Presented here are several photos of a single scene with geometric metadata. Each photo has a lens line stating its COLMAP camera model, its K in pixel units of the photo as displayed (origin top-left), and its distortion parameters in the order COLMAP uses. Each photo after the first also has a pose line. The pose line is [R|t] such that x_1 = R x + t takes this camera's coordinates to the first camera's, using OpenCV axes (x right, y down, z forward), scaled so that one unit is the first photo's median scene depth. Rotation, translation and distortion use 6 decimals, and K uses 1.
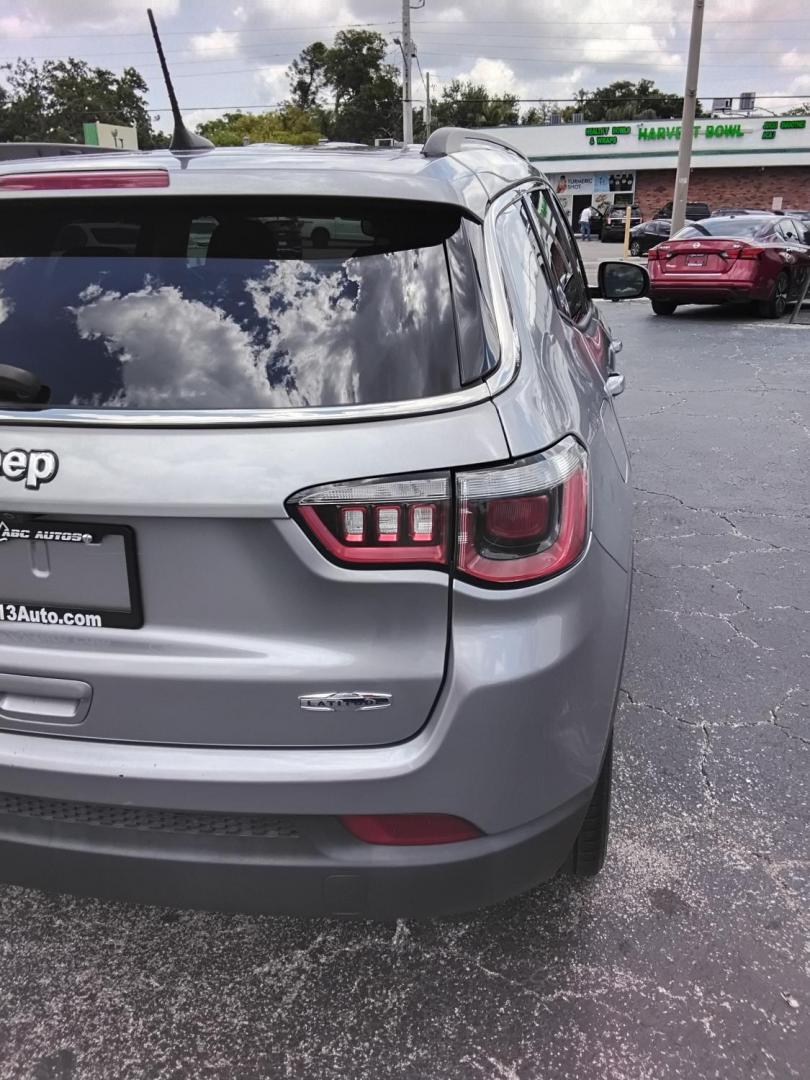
lens RADIAL K [[843.3, 0, 408.0], [0, 843.3, 541.4], [0, 0, 1]] dist [0.082334, -0.107253]
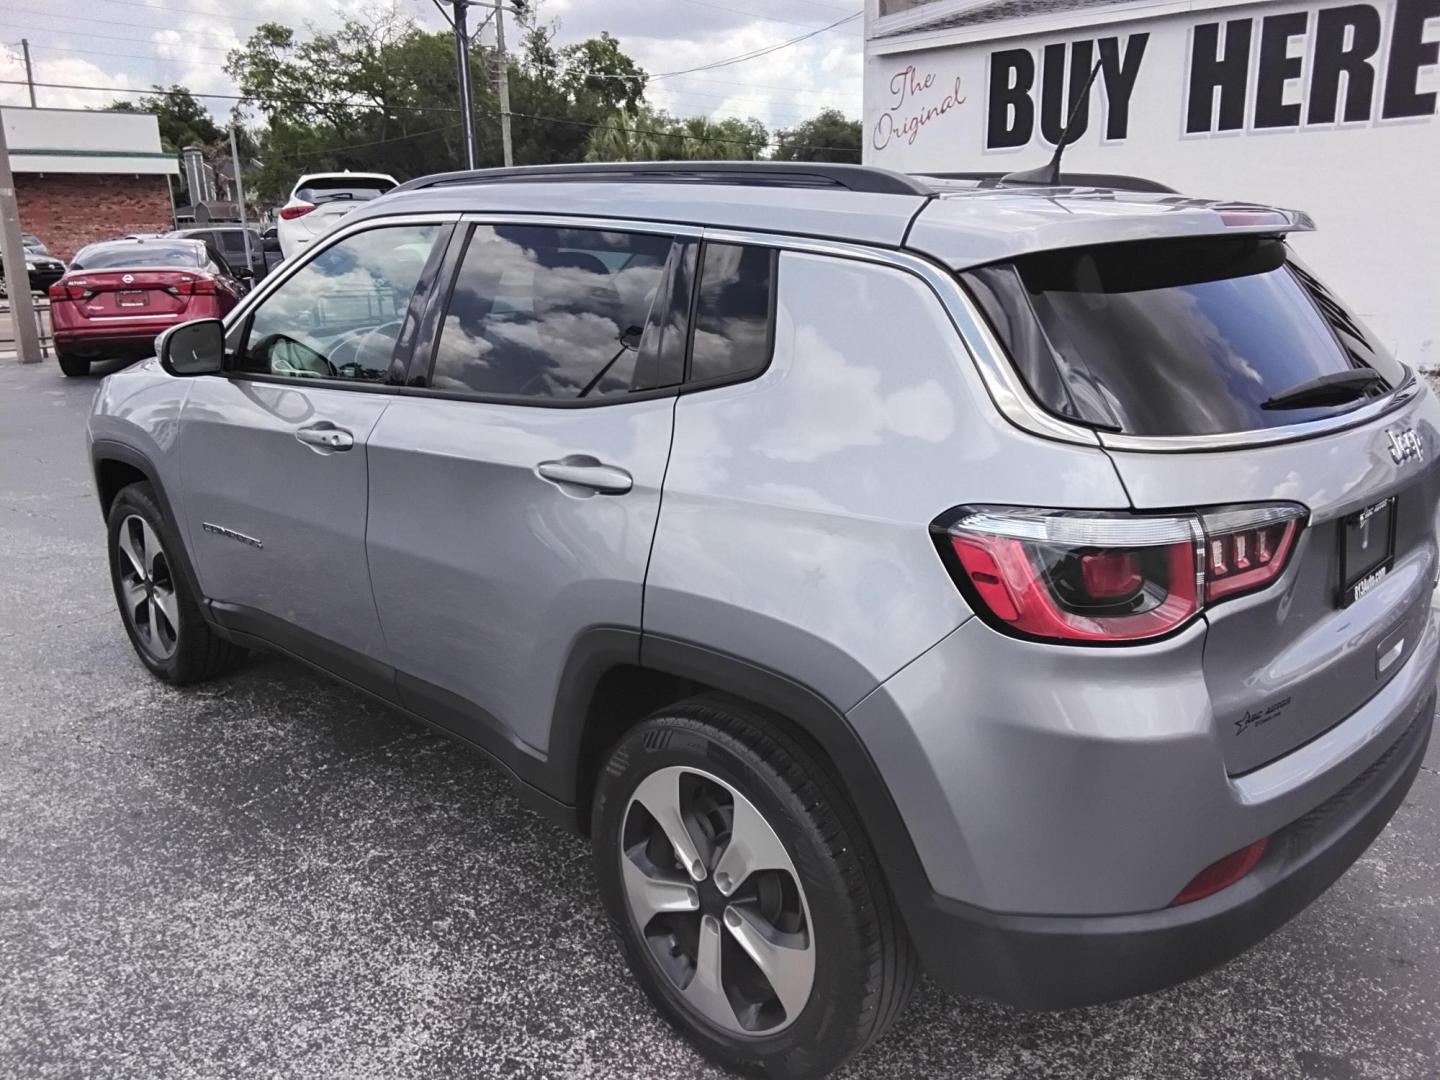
lens RADIAL K [[1124.4, 0, 722.3], [0, 1124.4, 539.0], [0, 0, 1]] dist [0.082334, -0.107253]
pose [[0.538002, -0.219733, 0.813801, -1.461901], [0.303976, 0.951042, 0.055832, -0.230862], [-0.786227, 0.217338, 0.578456, 0.555487]]
